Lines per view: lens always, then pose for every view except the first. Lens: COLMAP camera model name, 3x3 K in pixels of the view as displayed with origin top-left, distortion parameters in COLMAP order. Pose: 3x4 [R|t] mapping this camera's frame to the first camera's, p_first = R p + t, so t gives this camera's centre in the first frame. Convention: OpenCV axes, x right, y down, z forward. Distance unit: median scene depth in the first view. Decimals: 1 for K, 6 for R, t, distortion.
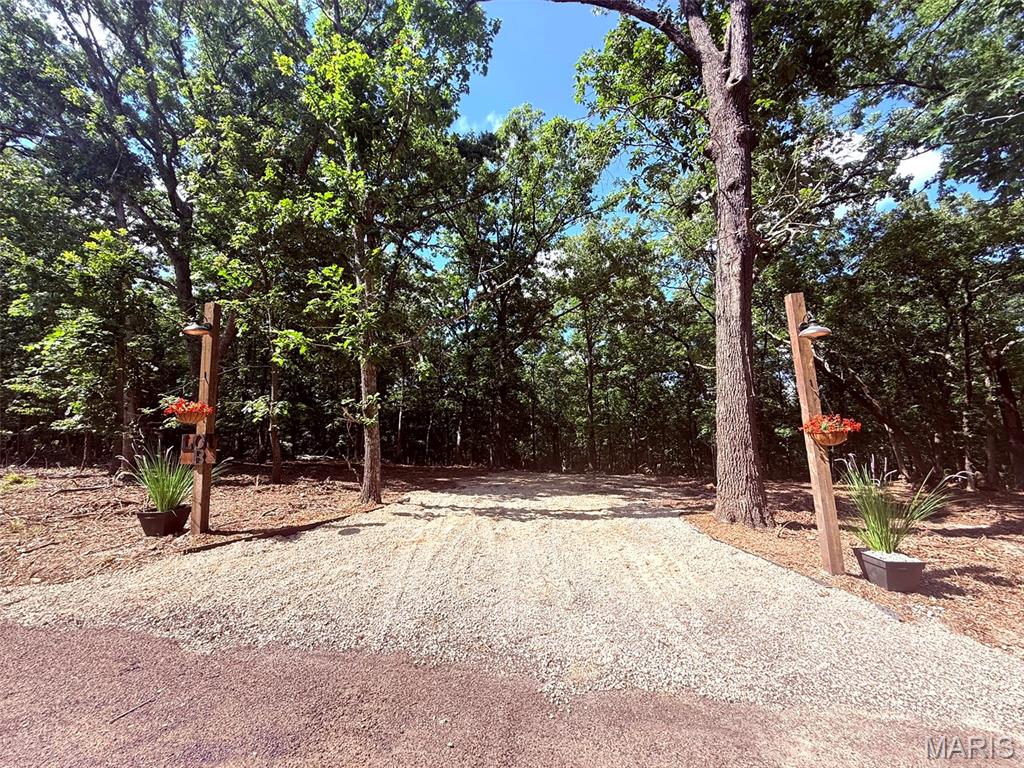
lens RADIAL K [[403.2, 0, 512.2], [0, 403.2, 381.5], [0, 0, 1]] dist [-0.003381, 0.001014]
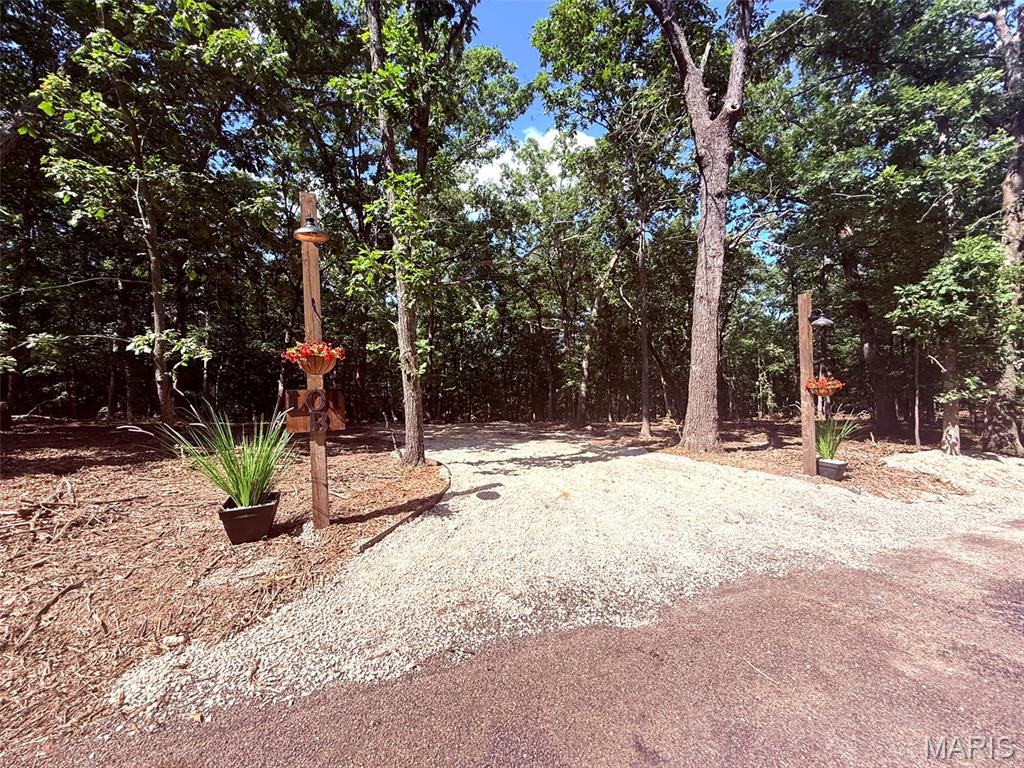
lens RADIAL K [[403.2, 0, 508.6], [0, 403.2, 380.6], [0, 0, 1]] dist [-0.003381, 0.001014]
pose [[0.855363, 0.008777, 0.517955, -1.092466], [-0.072111, 0.992139, 0.102273, 0.025884], [-0.512986, -0.124831, 0.849272, 0.309118]]
